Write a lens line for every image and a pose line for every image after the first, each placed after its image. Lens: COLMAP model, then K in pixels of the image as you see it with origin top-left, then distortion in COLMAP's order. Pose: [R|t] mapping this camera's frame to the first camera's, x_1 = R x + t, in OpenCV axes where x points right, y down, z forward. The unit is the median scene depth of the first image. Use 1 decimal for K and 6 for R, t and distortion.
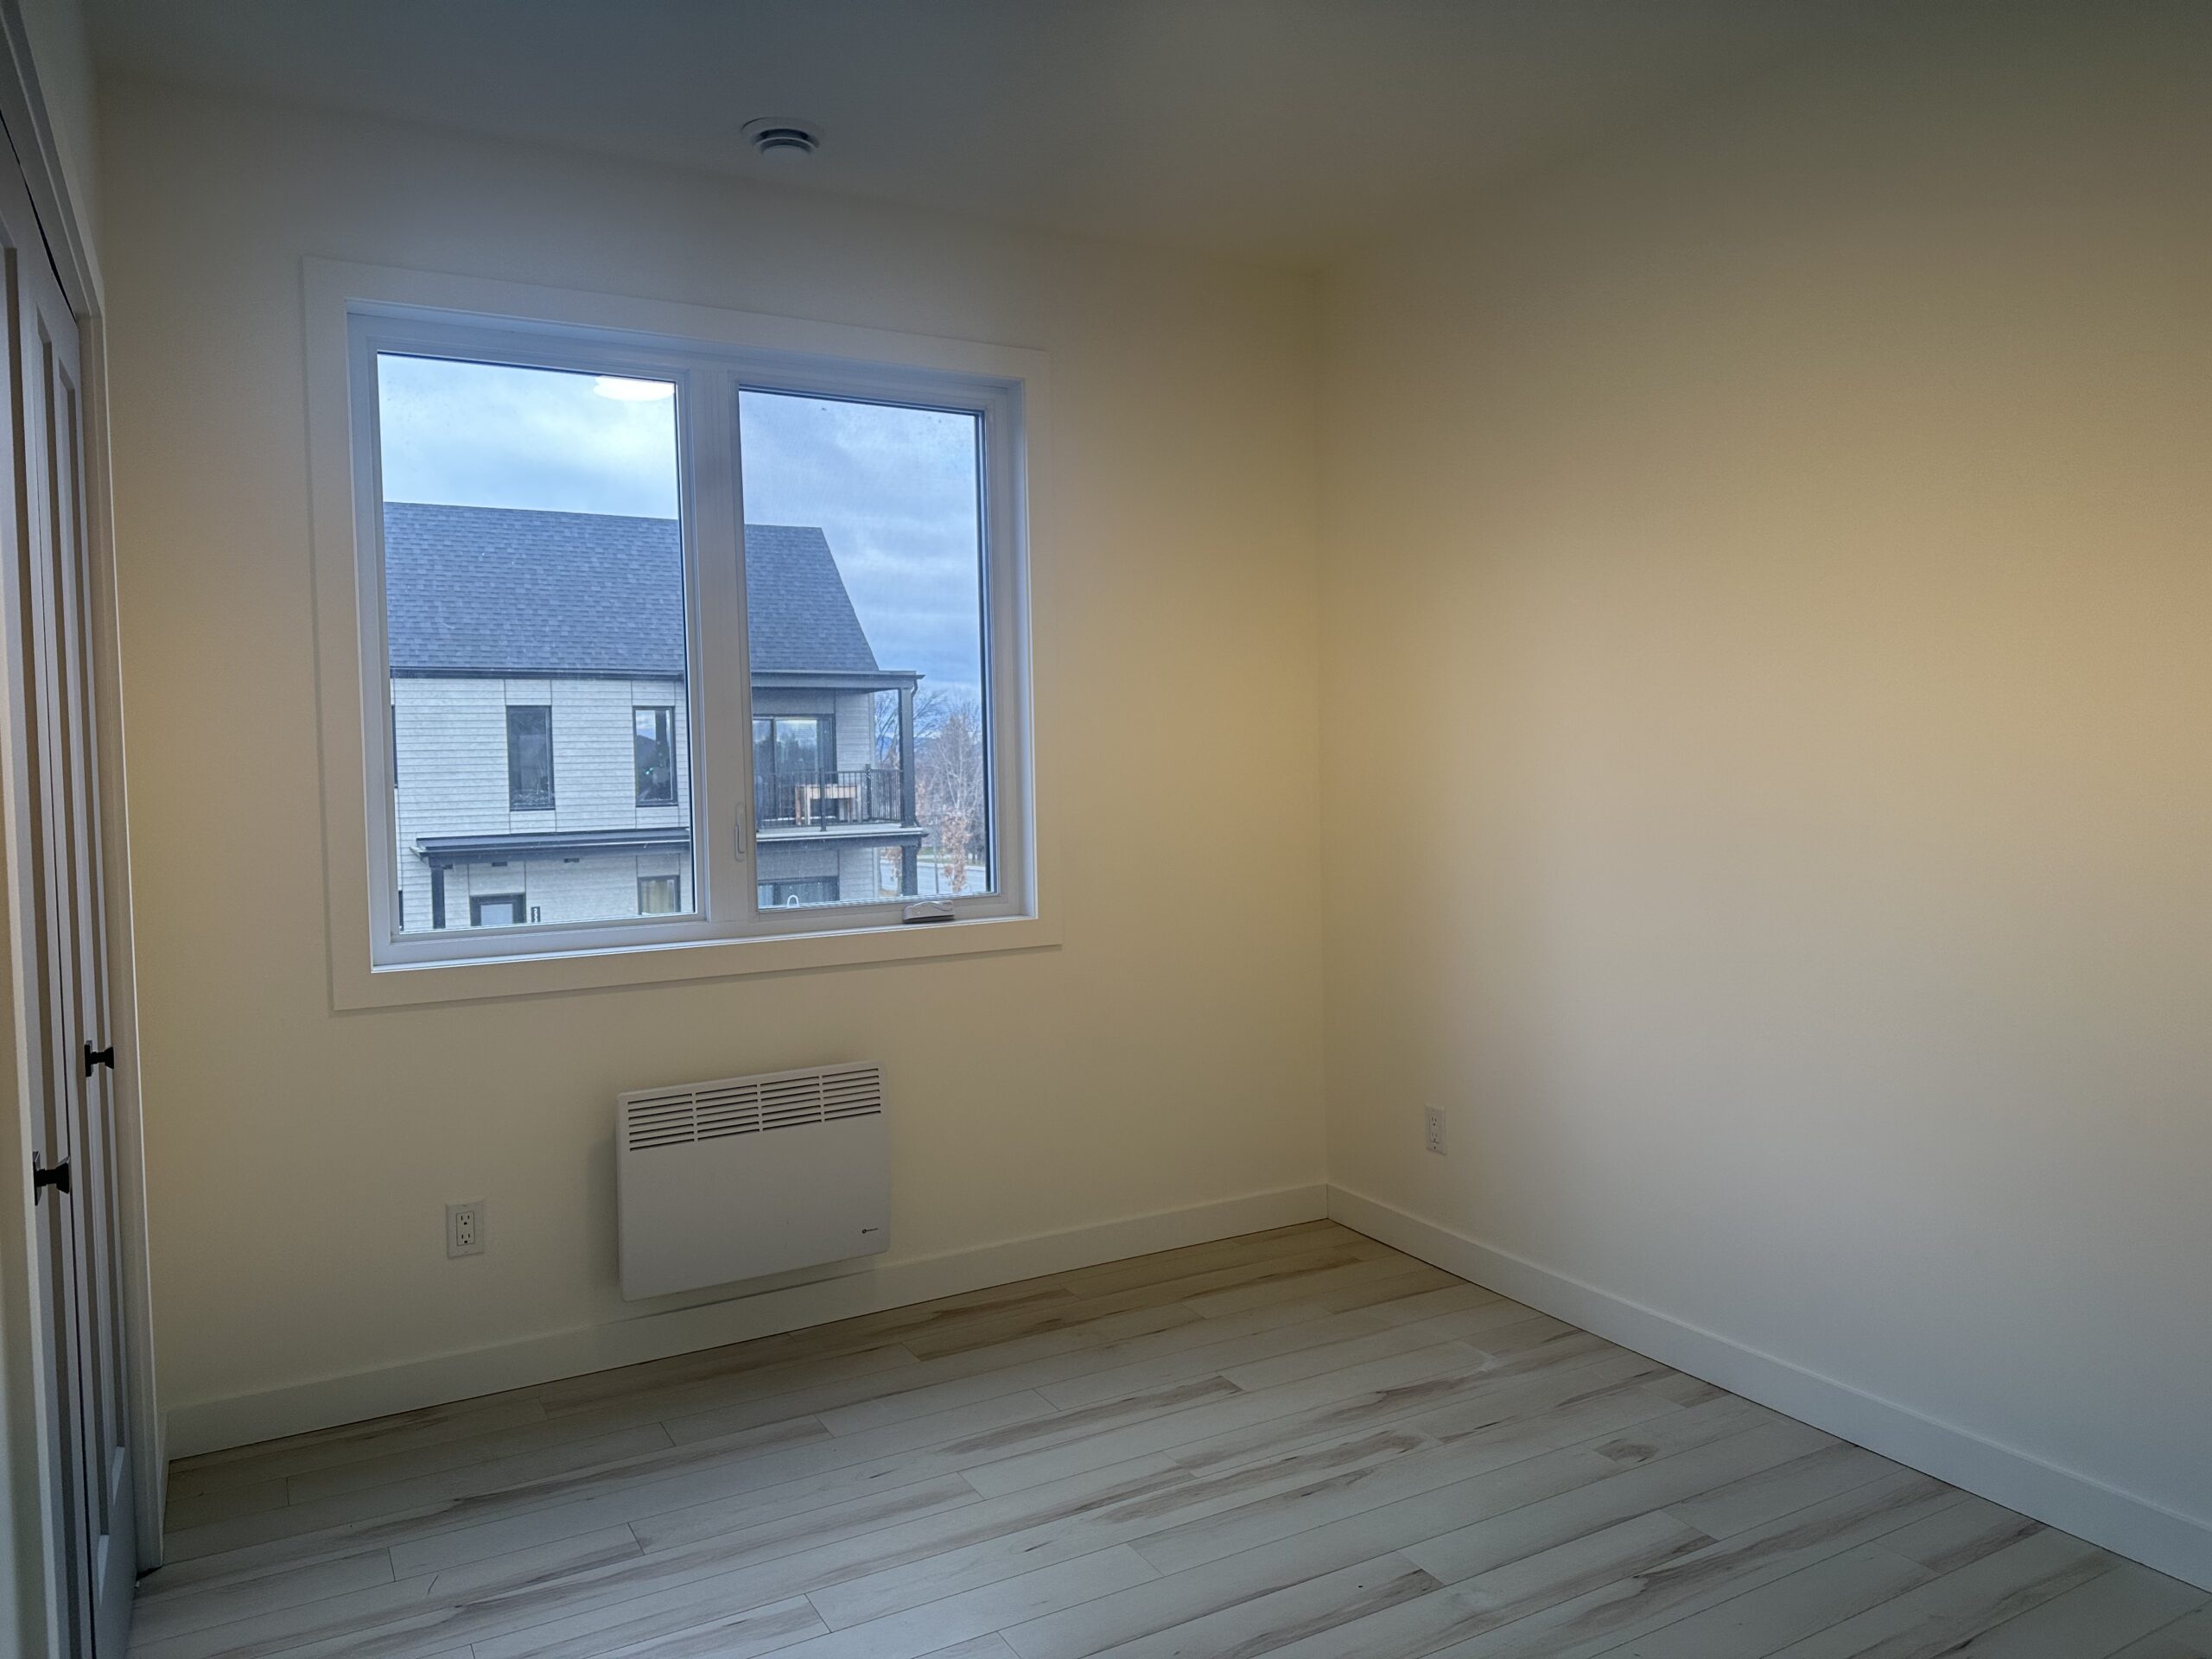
lens RADIAL K [[1546.4, 0, 1125.6], [0, 1546.4, 835.9], [0, 0, 1]] dist [0.157176, -0.267994]
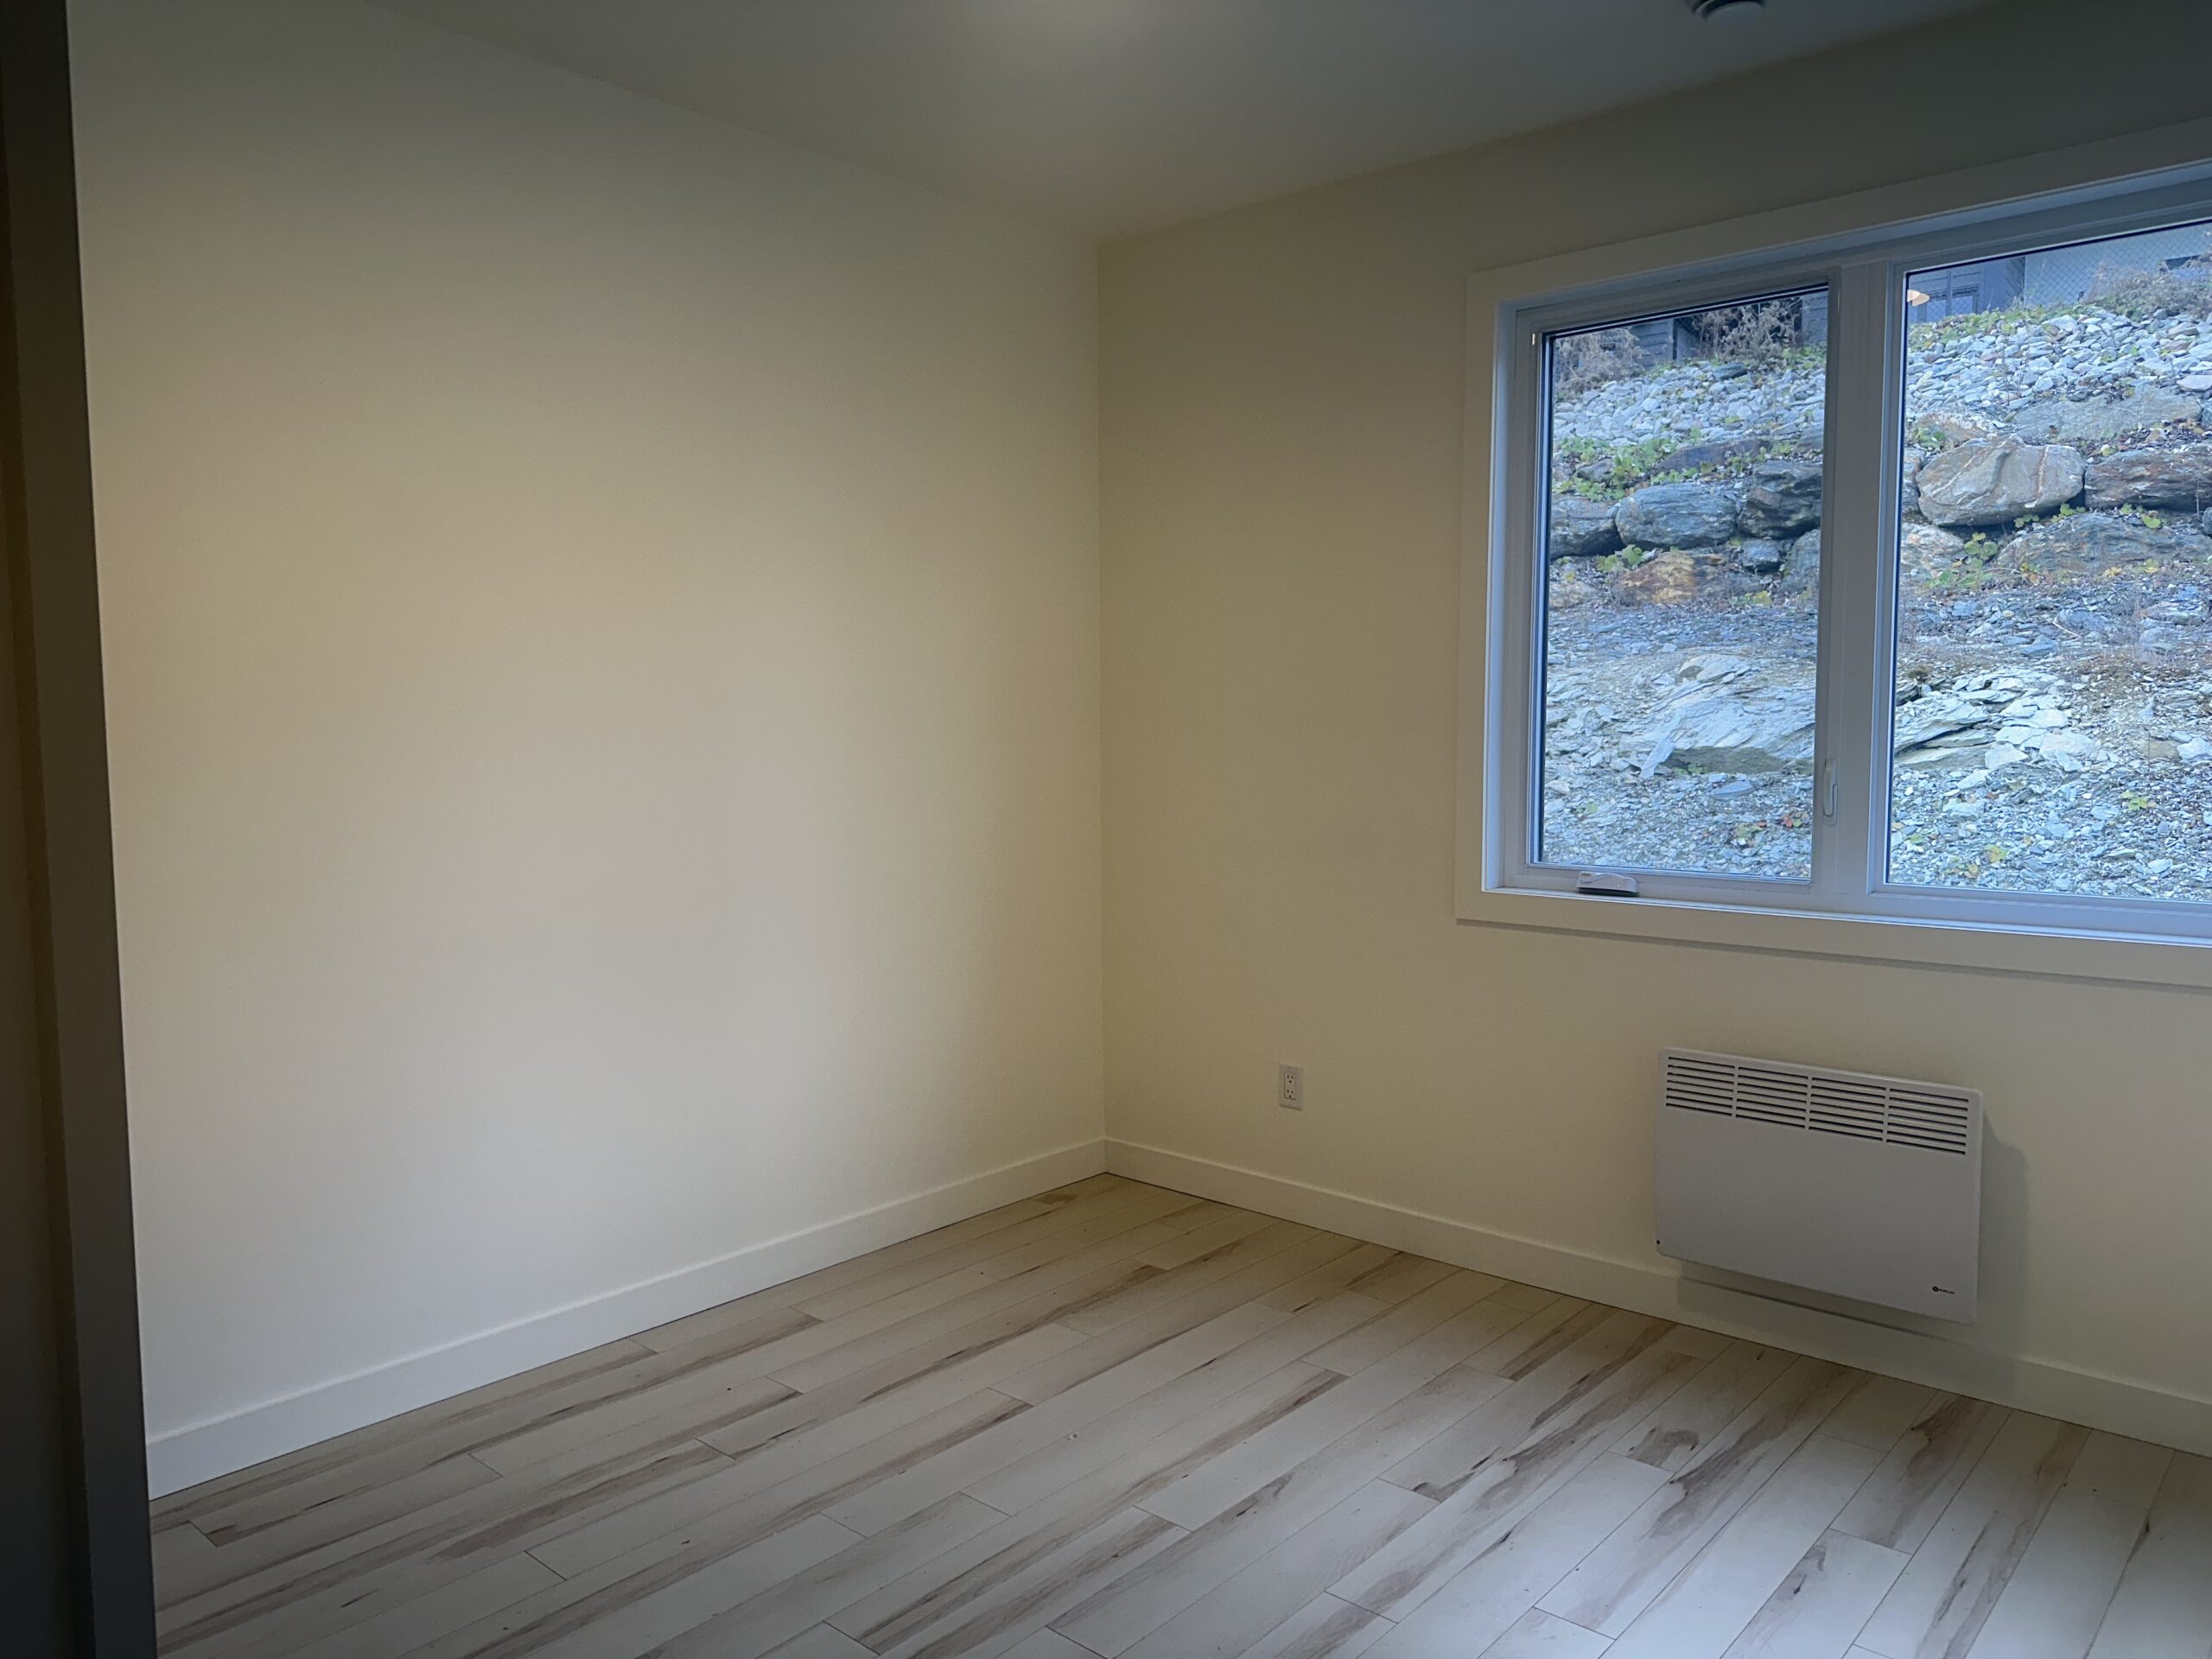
lens RADIAL K [[1565.1, 0, 1096.3], [0, 1565.1, 824.9], [0, 0, 1]] dist [0.103871, -0.141851]
pose [[0.314161, 0.083044, -0.945731, 0.483845], [-0.057431, 0.996005, 0.068380, -0.022936], [0.947631, 0.032832, 0.317675, 0.321346]]
